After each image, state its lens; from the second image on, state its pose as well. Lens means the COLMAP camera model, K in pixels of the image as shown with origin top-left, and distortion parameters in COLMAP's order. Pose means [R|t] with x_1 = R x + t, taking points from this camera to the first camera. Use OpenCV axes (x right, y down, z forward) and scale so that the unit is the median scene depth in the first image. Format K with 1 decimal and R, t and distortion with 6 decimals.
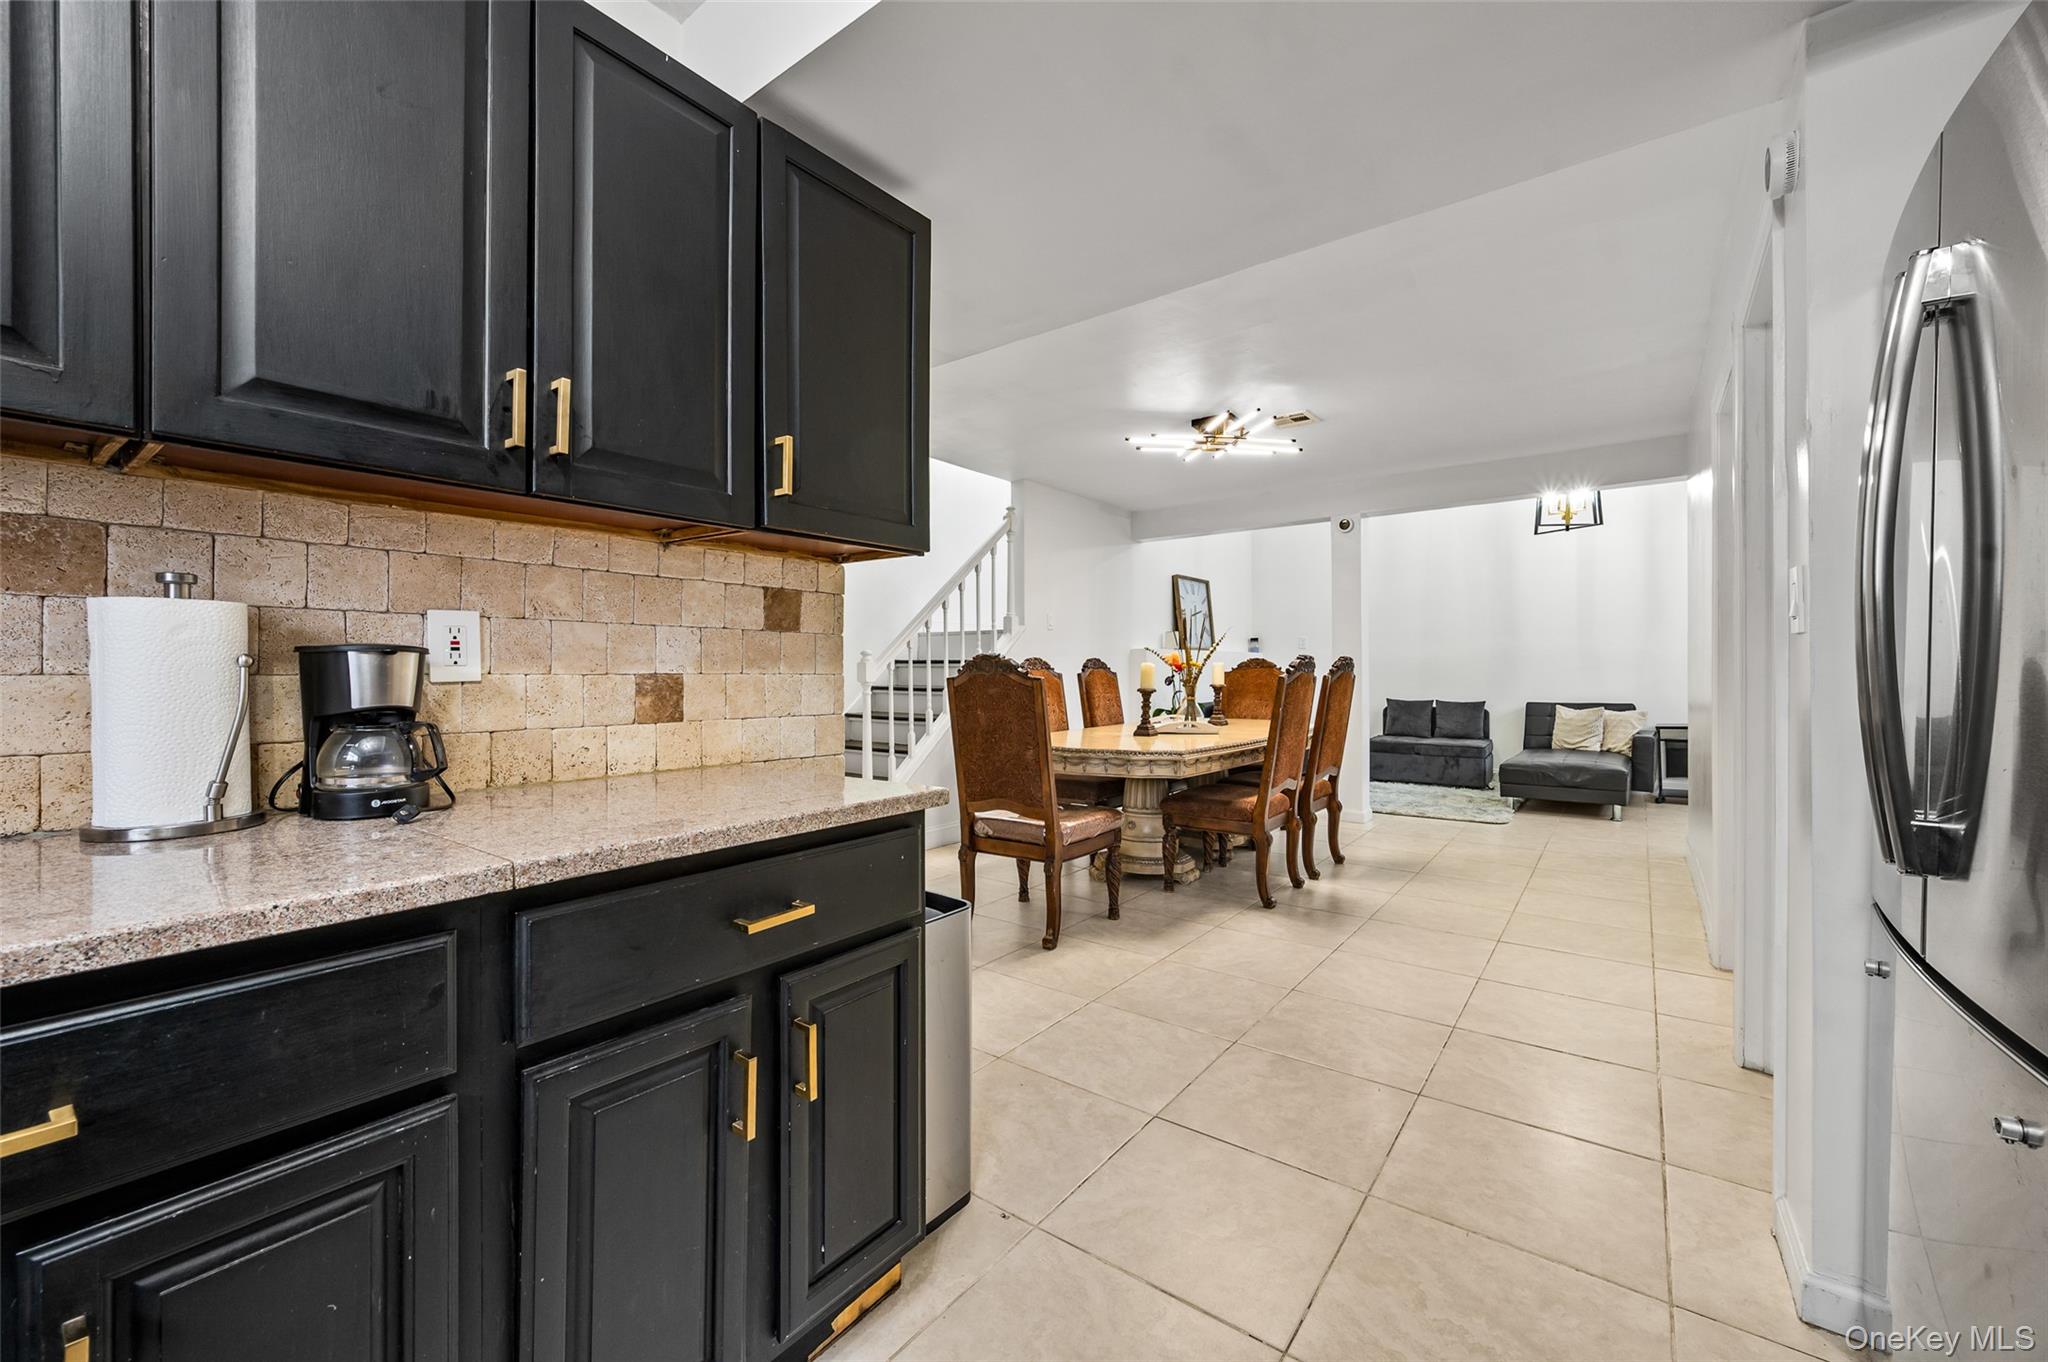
lens RADIAL K [[813.2, 0, 1013.7], [0, 813.2, 671.8], [0, 0, 1]] dist [0.006284, 0.000191]
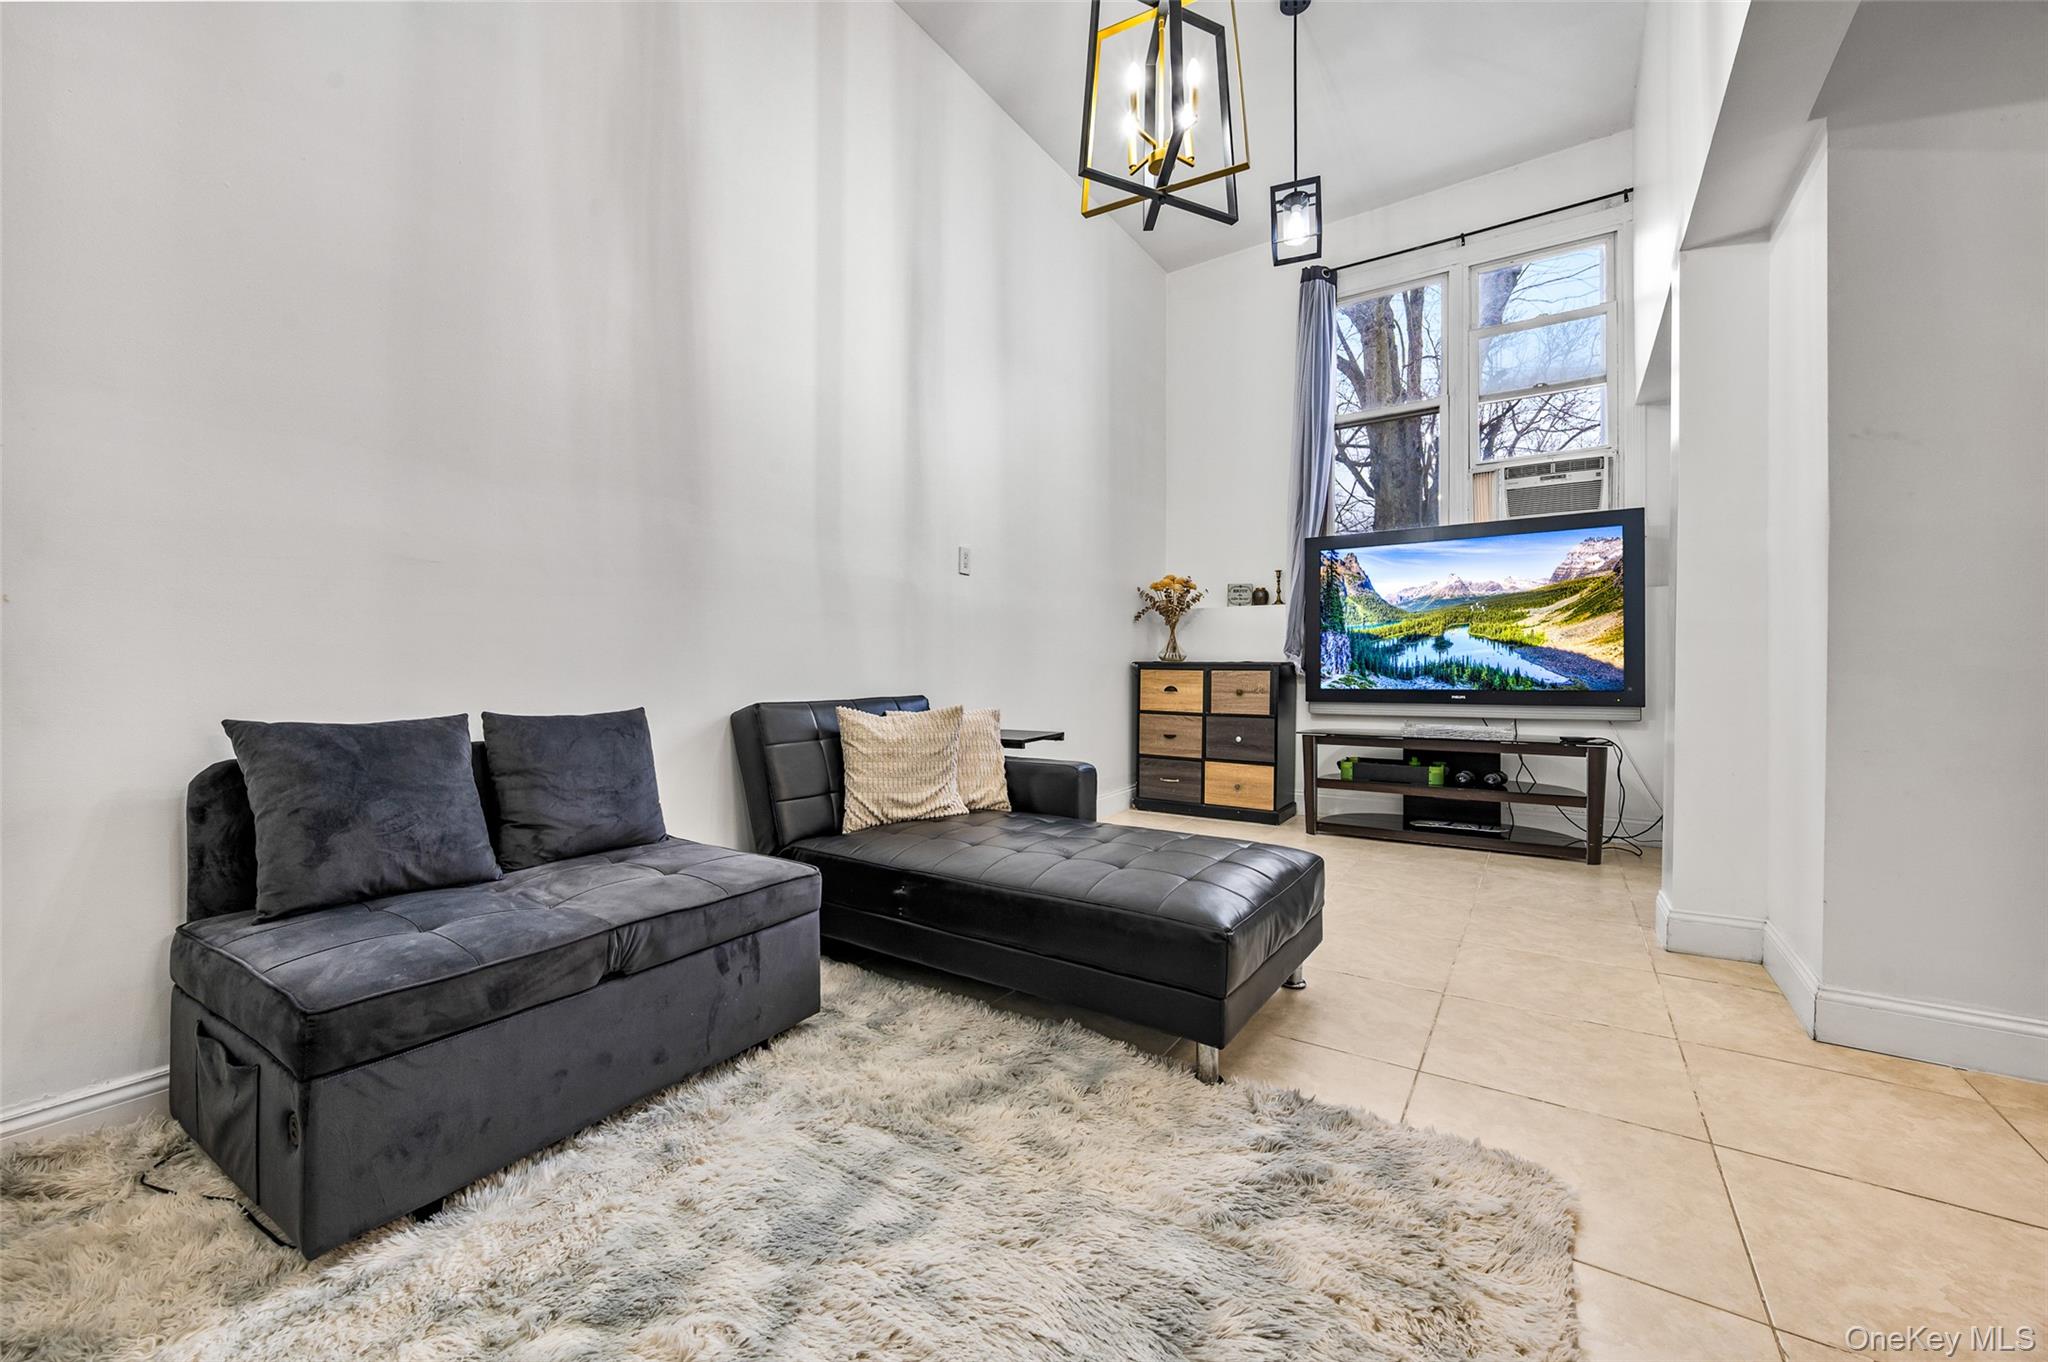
lens RADIAL K [[813.2, 0, 1028.0], [0, 813.2, 669.3], [0, 0, 1]] dist [0.006284, 0.000191]
pose [[-0.084695, 0.001481, 0.996406, 0.345089], [-0.001403, 0.999998, -0.001606, 0.028483], [-0.996406, -0.001534, -0.084693, 1.128442]]
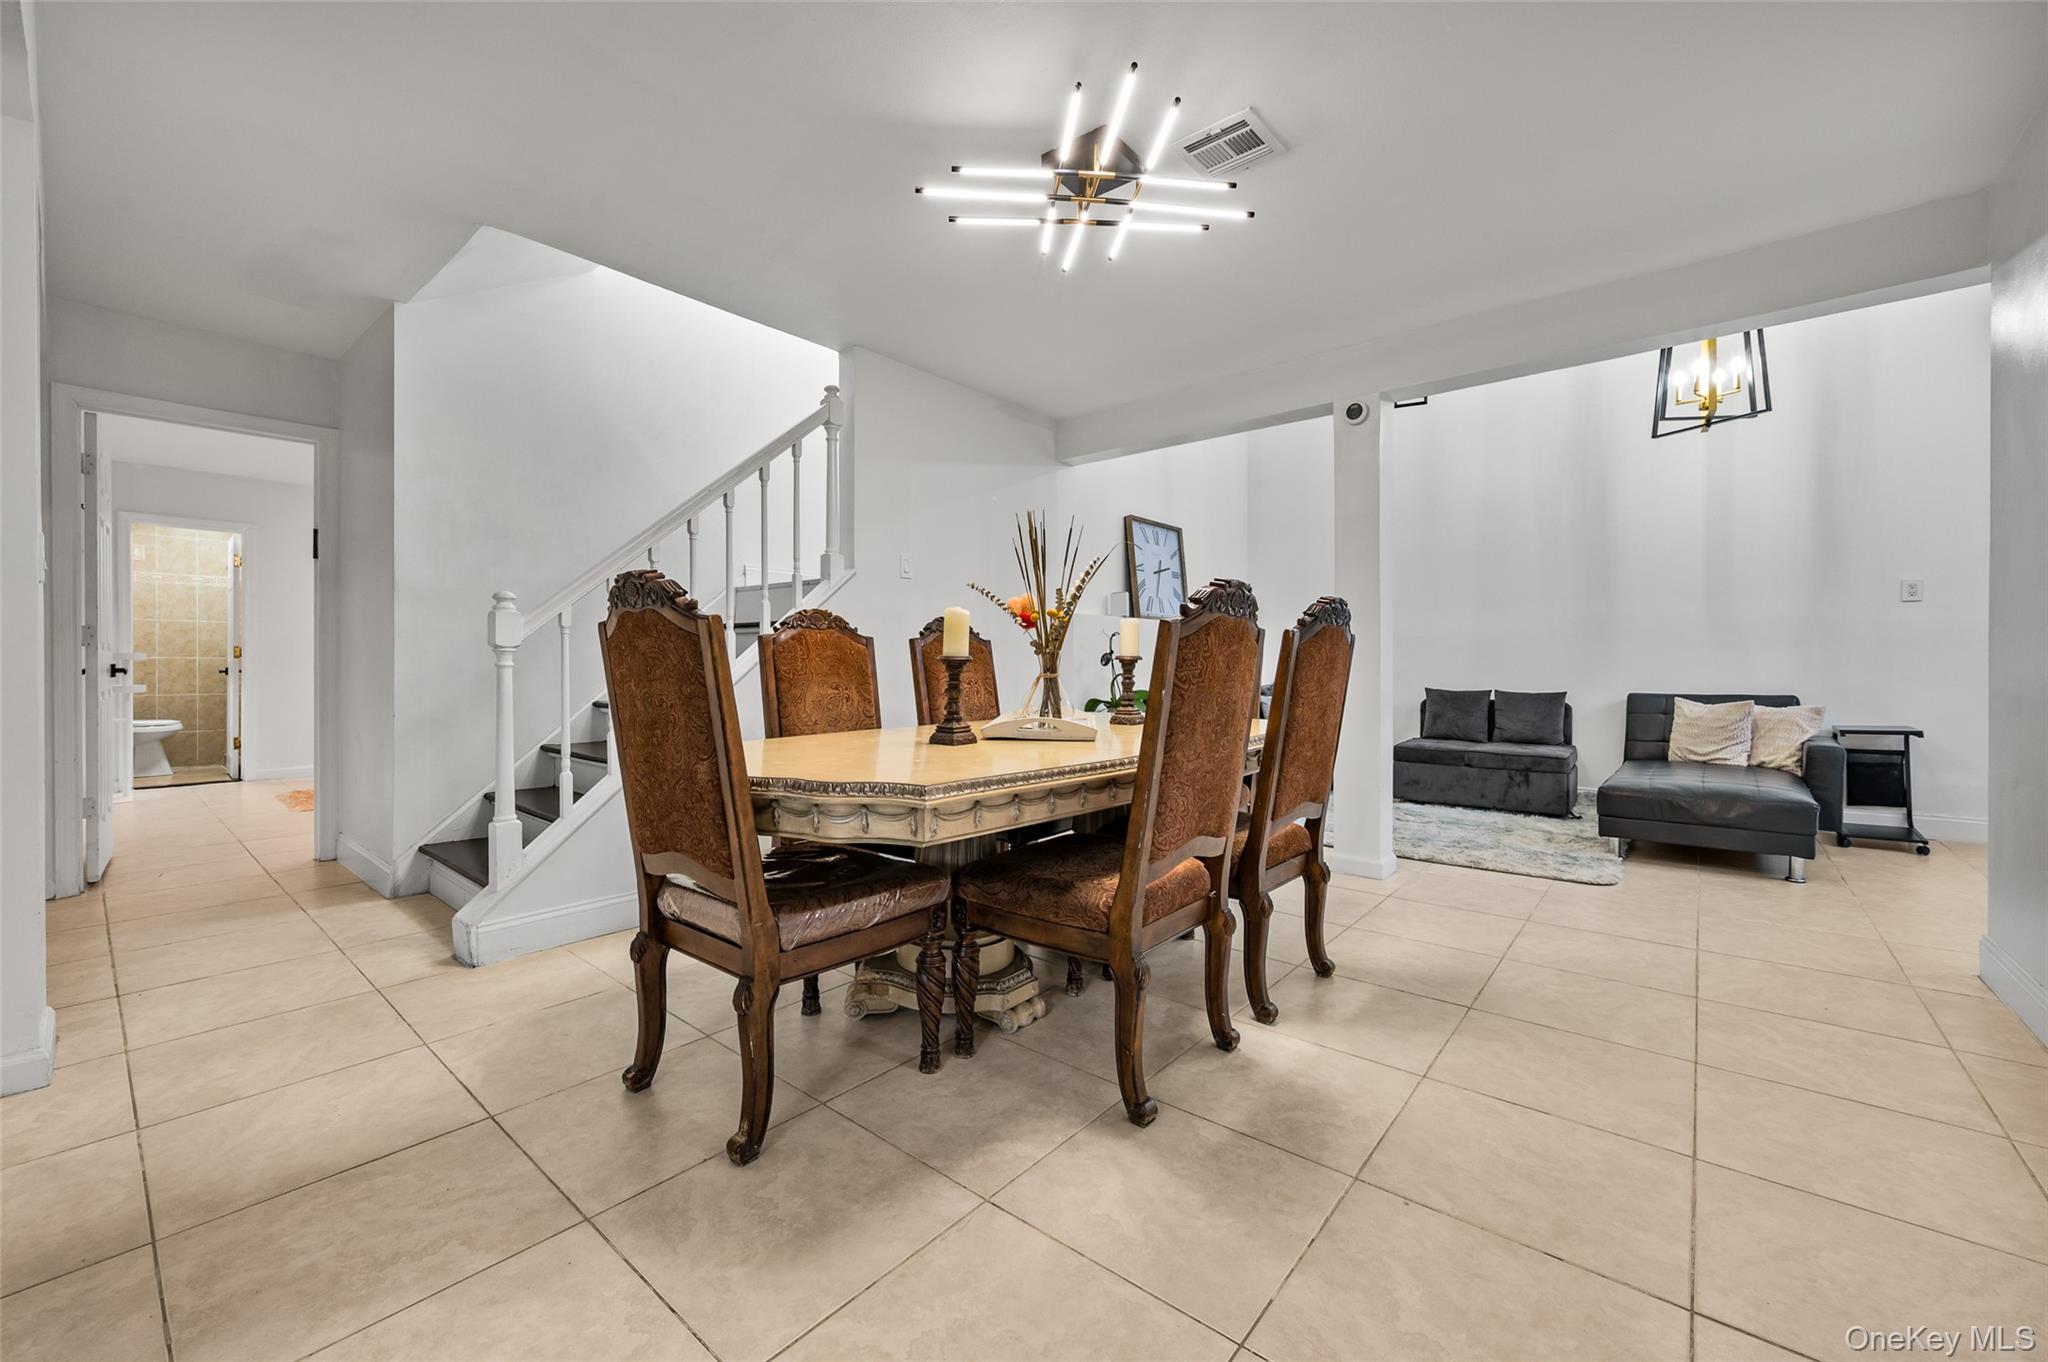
lens RADIAL K [[813.2, 0, 1016.4], [0, 813.2, 670.3], [0, 0, 1]] dist [0.006284, 0.000191]
pose [[0.998962, 0.004196, -0.045360, 0.166664], [-0.003996, 0.999982, 0.004493, 0.020007], [0.045378, -0.004307, 0.998961, 0.339317]]
